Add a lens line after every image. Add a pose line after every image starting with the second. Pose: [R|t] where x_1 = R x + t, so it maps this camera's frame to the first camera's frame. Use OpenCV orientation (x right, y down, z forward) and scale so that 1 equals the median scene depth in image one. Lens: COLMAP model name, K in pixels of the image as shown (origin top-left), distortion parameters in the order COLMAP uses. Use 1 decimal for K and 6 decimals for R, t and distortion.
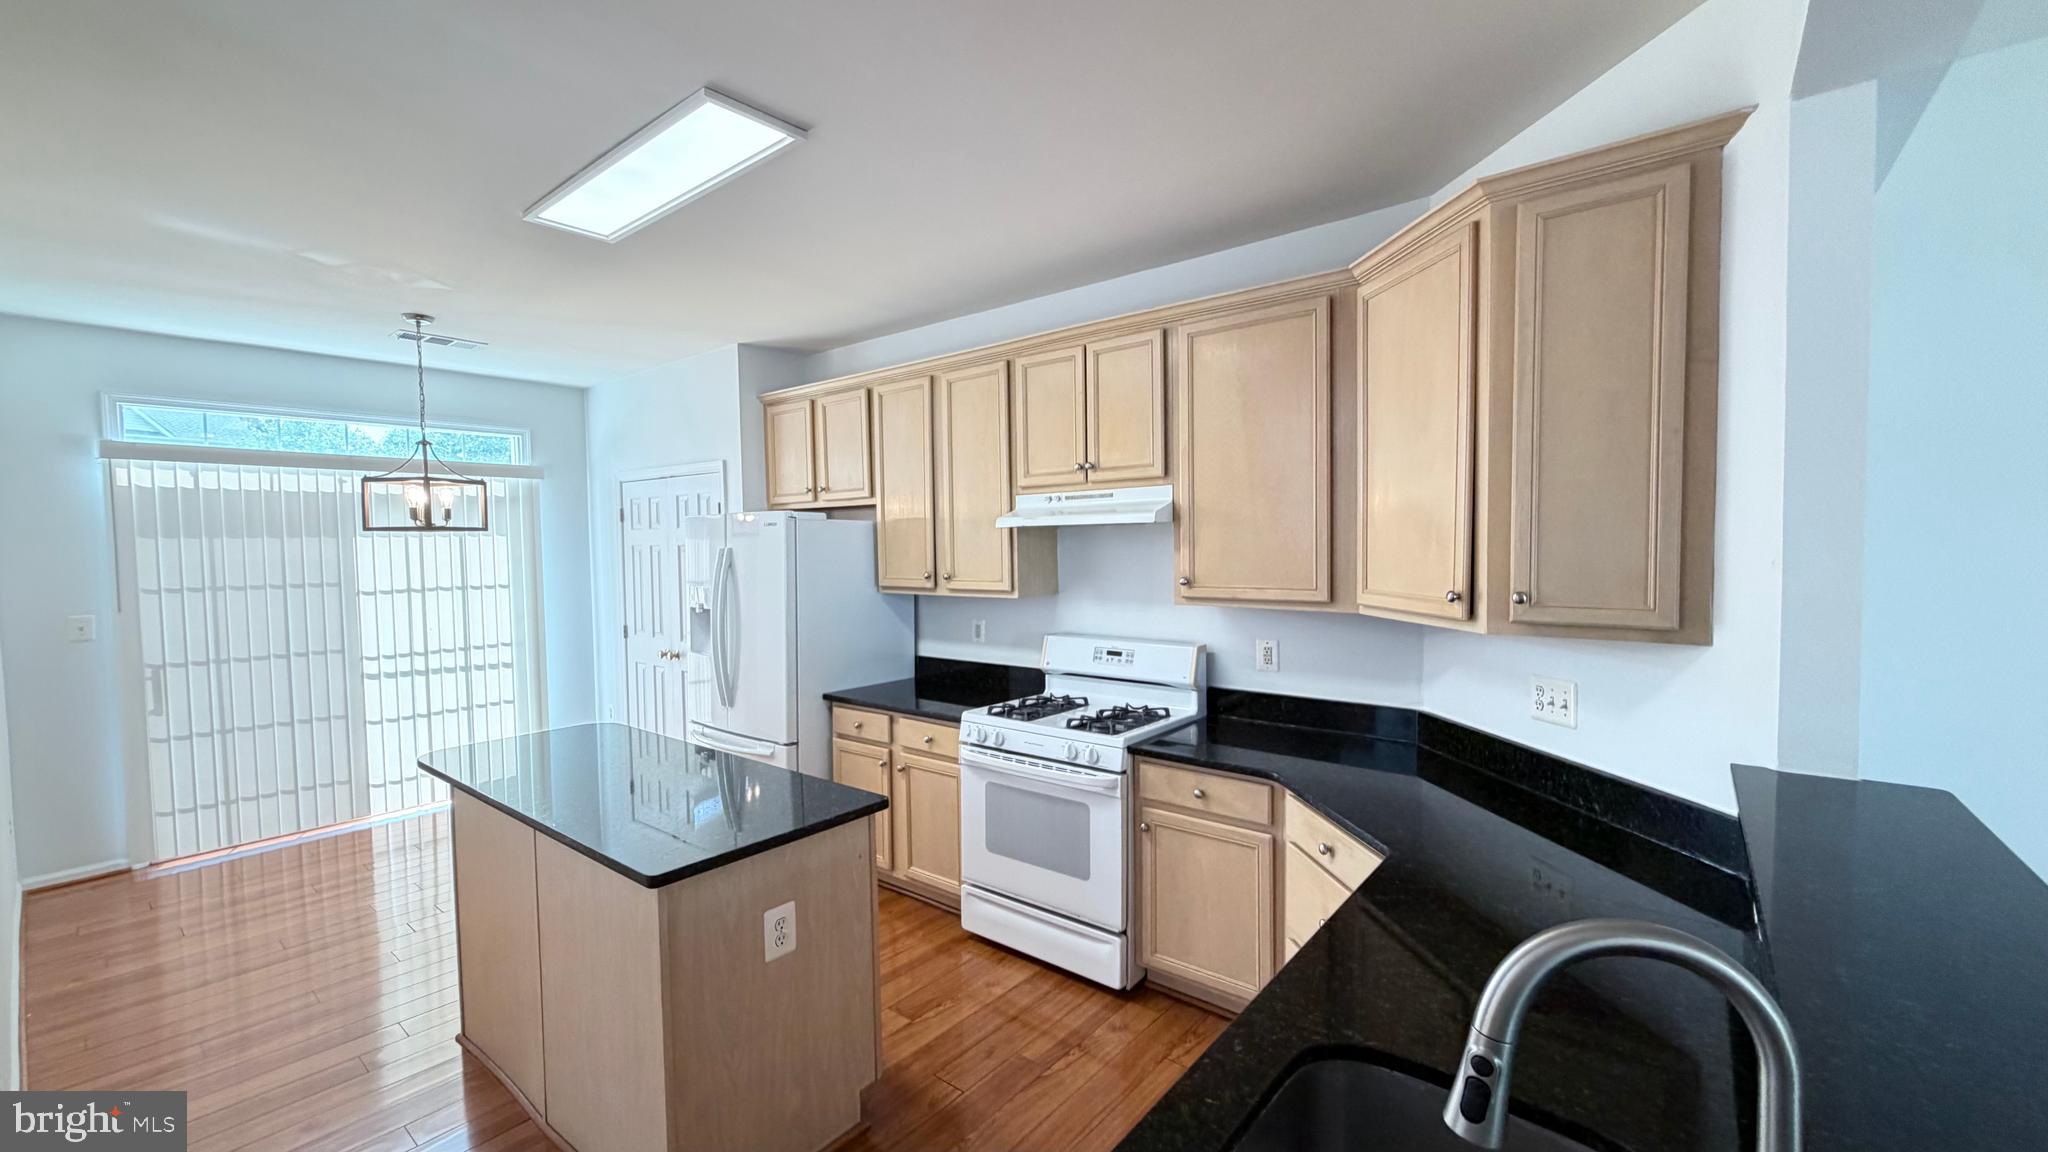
lens RADIAL K [[814.0, 0, 1022.4], [0, 814.0, 582.9], [0, 0, 1]] dist [-0.000155, 0.001124]
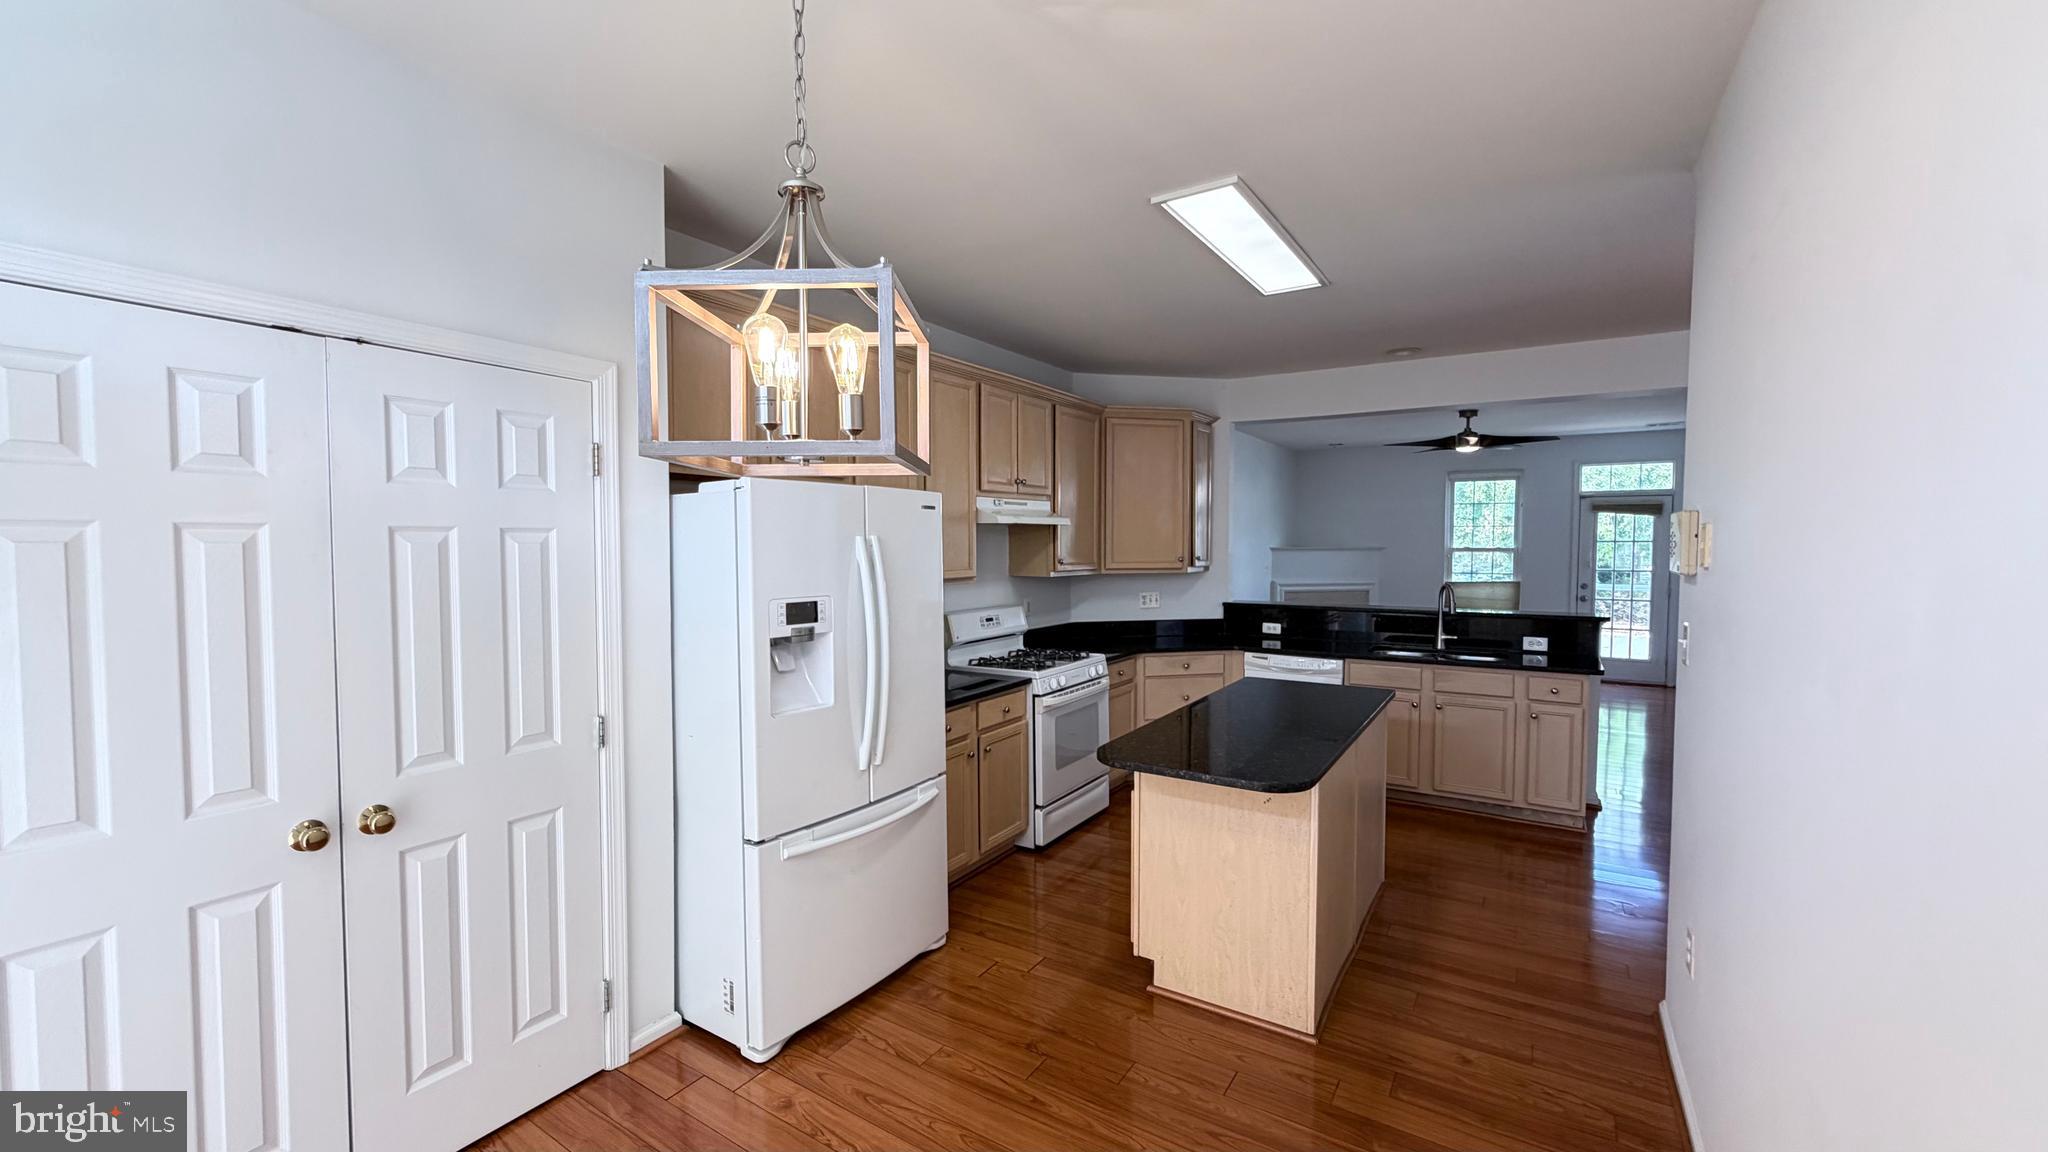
lens RADIAL K [[814.0, 0, 1015.9], [0, 814.0, 581.3], [0, 0, 1]] dist [-0.000155, 0.001124]
pose [[-0.111814, -0.035938, 0.993079, -1.004965], [0.053622, 0.997672, 0.042142, -0.025147], [-0.992281, 0.057963, -0.109627, 0.900763]]
